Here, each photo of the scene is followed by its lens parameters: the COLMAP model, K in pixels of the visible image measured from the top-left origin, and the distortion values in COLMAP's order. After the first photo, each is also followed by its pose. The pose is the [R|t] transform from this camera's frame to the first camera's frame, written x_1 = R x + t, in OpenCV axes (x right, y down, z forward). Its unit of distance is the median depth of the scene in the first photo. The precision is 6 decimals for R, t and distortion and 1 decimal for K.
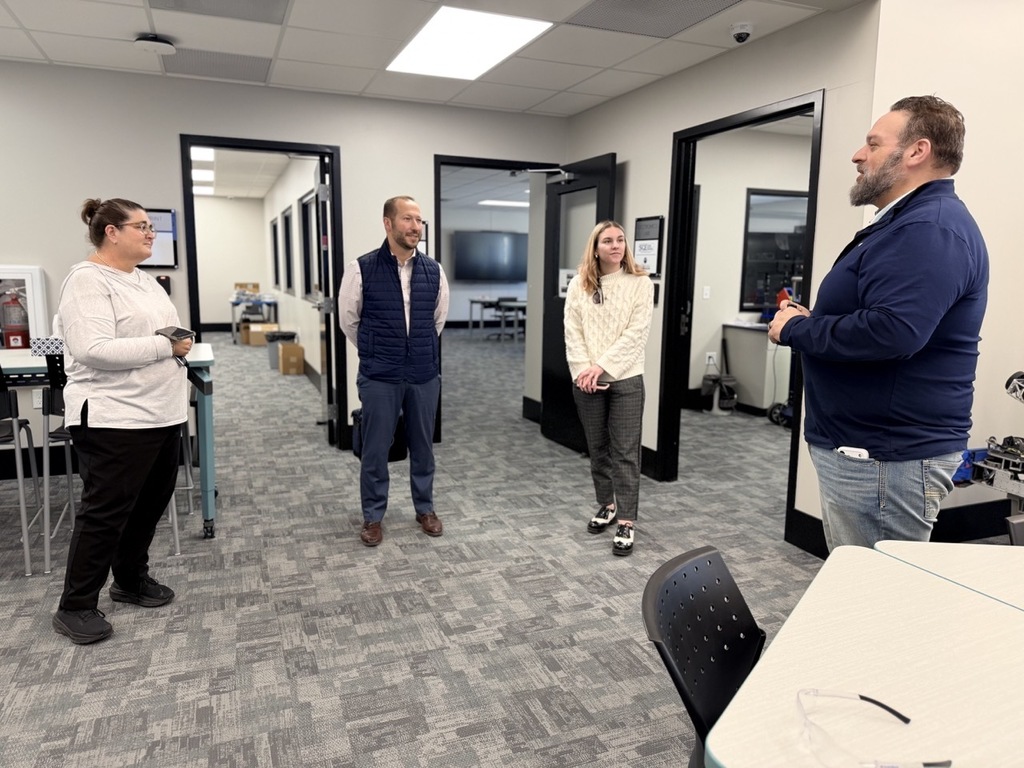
lens RADIAL K [[730.5, 0, 509.3], [0, 730.5, 374.0], [0, 0, 1]] dist [-0.000130, -0.000613]
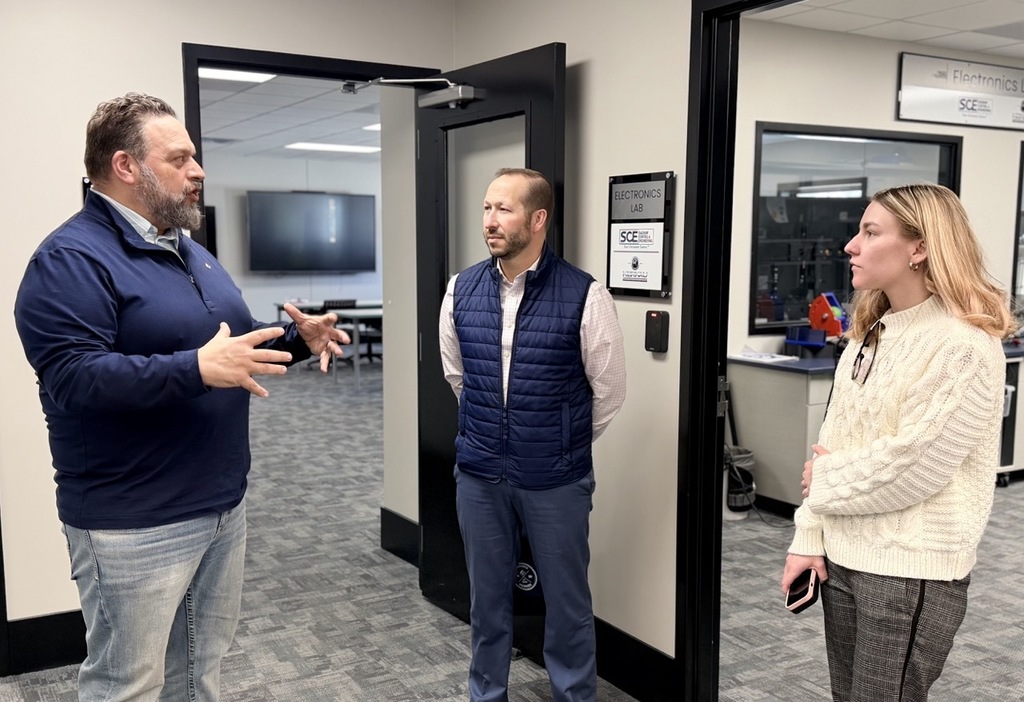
lens RADIAL K [[966.1, 0, 506.3], [0, 966.1, 362.1], [0, 0, 1]] dist [0.116976, 0.000000]
pose [[0.984928, -0.029414, 0.170445, -0.008828], [0.032010, 0.999409, -0.012504, -0.063354], [-0.169977, 0.017771, 0.985288, 0.282542]]
